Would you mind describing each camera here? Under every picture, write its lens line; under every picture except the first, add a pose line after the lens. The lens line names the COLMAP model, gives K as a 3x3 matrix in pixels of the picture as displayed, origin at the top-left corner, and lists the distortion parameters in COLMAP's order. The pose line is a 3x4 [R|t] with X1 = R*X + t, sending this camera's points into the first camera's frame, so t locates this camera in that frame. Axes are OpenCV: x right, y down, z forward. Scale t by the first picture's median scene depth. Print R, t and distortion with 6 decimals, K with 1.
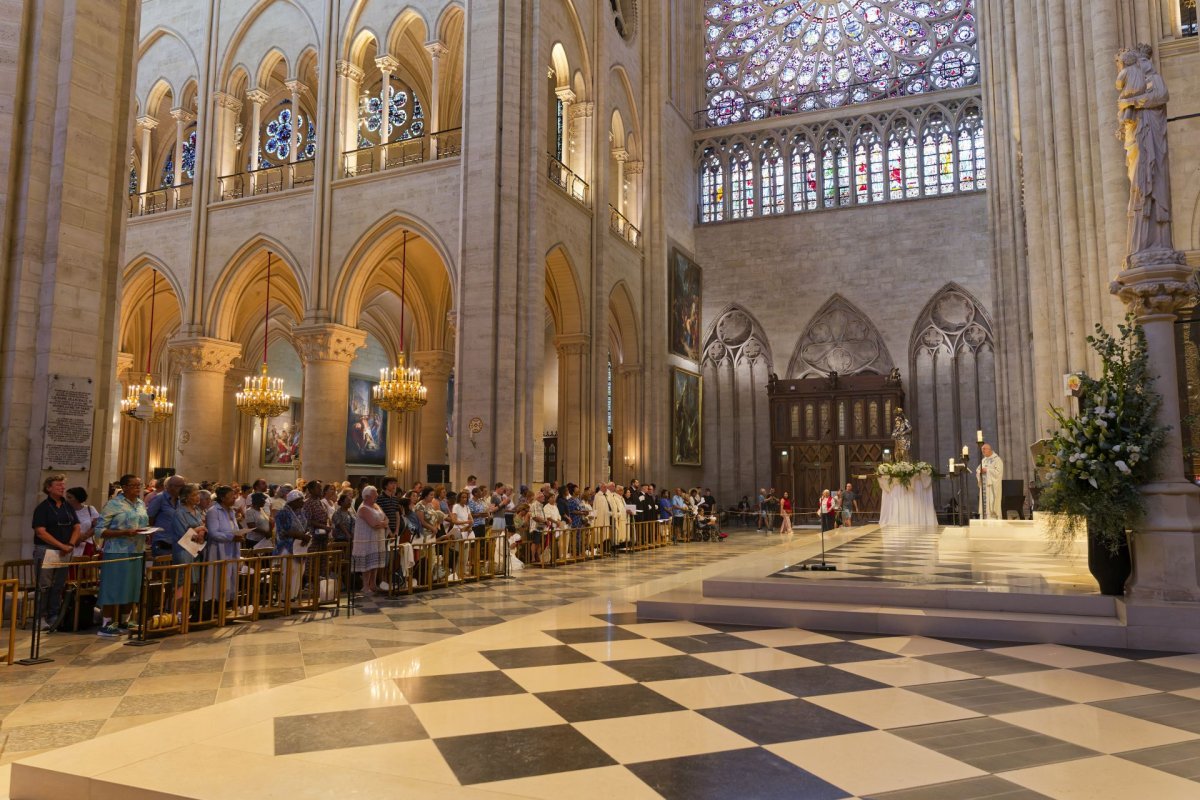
lens RADIAL K [[843.5, 0, 621.8], [0, 843.5, 400.5], [0, 0, 1]] dist [-0.006204, 0.012284]
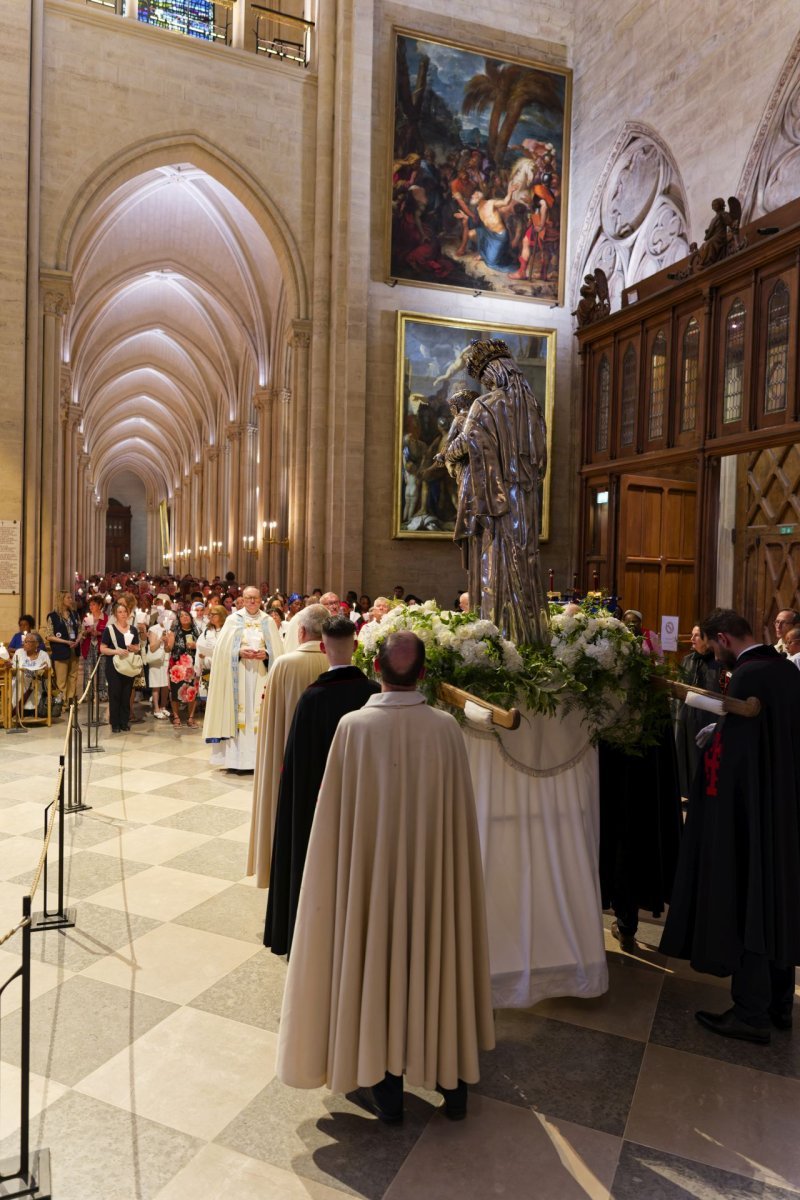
lens RADIAL K [[805.2, 0, 399.3], [0, 805.2, 590.4], [0, 0, 1]] dist [0.002651, -0.000407]
pose [[0.675947, 0.027014, -0.736455, 0.433484], [0.061403, 0.993789, 0.092811, 0.073721], [0.734387, -0.107956, 0.670090, 0.820303]]
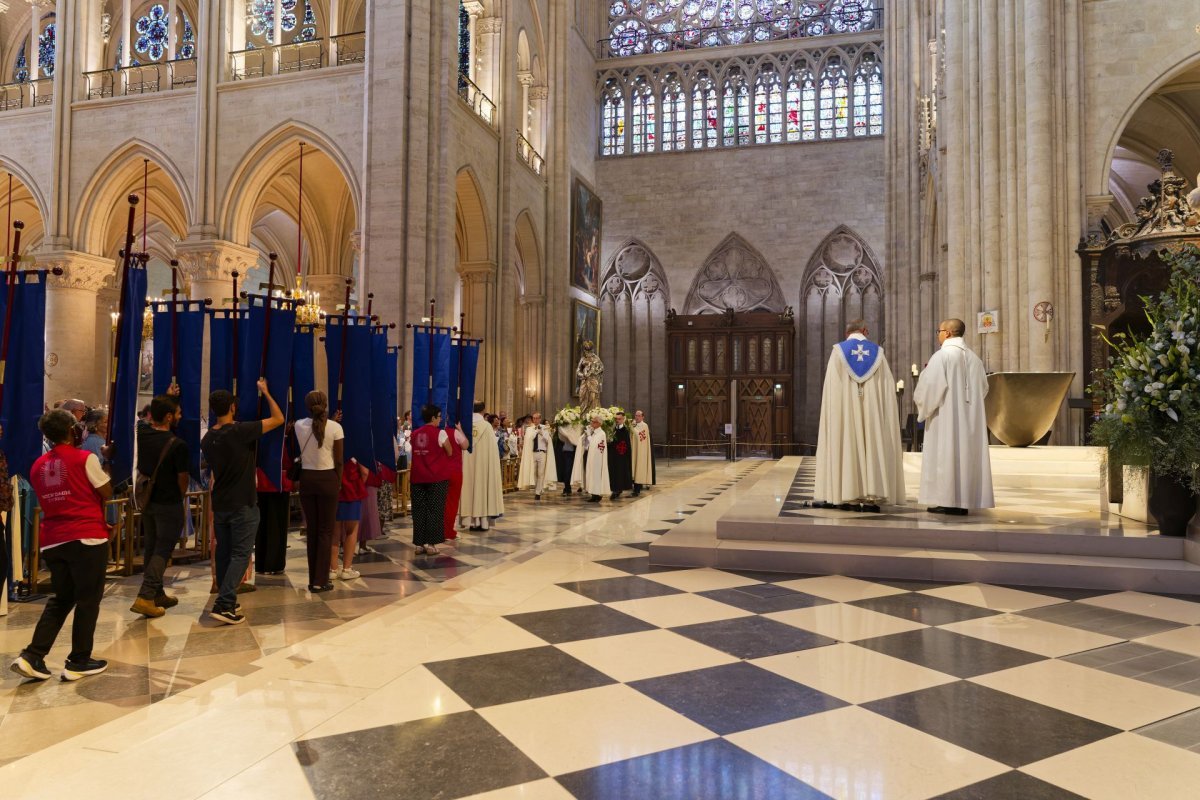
lens RADIAL K [[805.2, 0, 601.9], [0, 805.2, 400.7], [0, 0, 1]] dist [0.002651, -0.000407]
pose [[0.991677, 0.011724, 0.128213, -0.032535], [-0.021862, 0.996718, 0.077947, 0.005654], [-0.126879, -0.080101, 0.988679, 0.044746]]
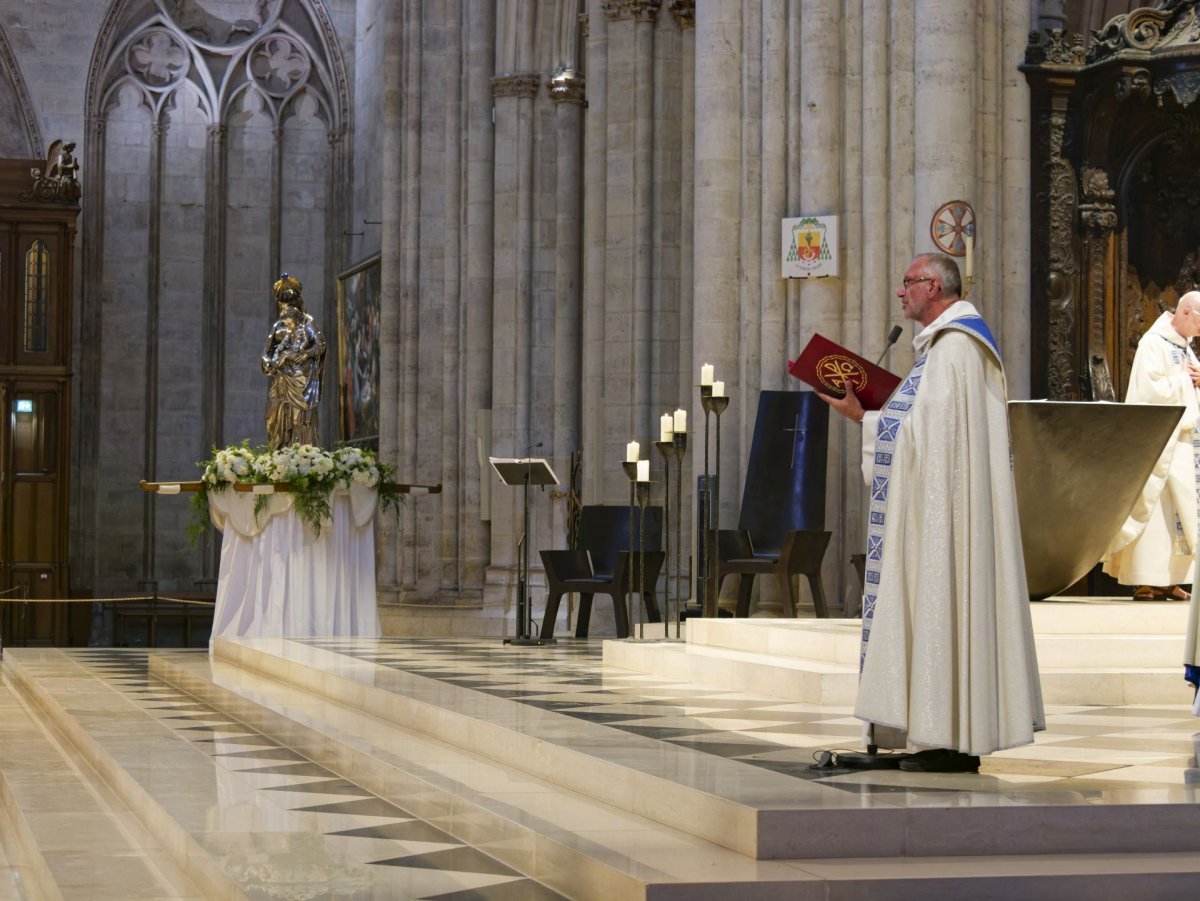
lens RADIAL K [[2796.2, 0, 603.0], [0, 2796.2, 450.8], [0, 0, 1]] dist [-0.009084, 0.000000]
pose [[0.802417, 0.028420, 0.596087, -0.142792], [-0.074998, 0.995748, 0.053484, 0.005915], [-0.592033, -0.087622, 0.801137, 0.046766]]
